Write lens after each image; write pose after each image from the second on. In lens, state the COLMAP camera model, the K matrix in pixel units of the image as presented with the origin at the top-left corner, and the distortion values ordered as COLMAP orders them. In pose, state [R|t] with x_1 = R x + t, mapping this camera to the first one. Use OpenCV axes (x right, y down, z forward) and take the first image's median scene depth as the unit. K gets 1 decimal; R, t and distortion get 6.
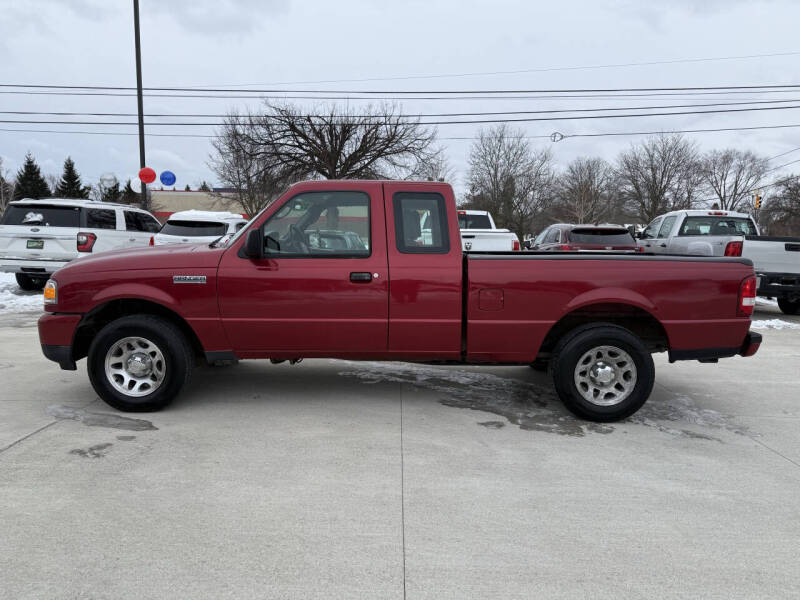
lens RADIAL K [[557.7, 0, 400.9], [0, 557.7, 300.7], [0, 0, 1]] dist [0.013652, -0.011920]
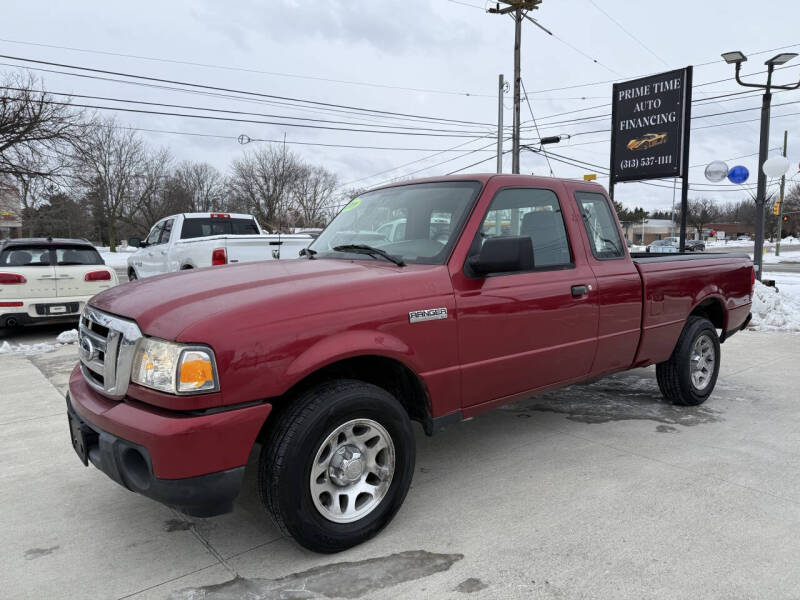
lens RADIAL K [[557.7, 0, 400.9], [0, 557.7, 300.7], [0, 0, 1]] dist [0.013652, -0.011920]
pose [[0.770390, -0.082466, 0.632217, -0.410441], [0.088753, 0.995816, 0.021744, -0.034845], [-0.631366, 0.039359, 0.774486, 0.261684]]
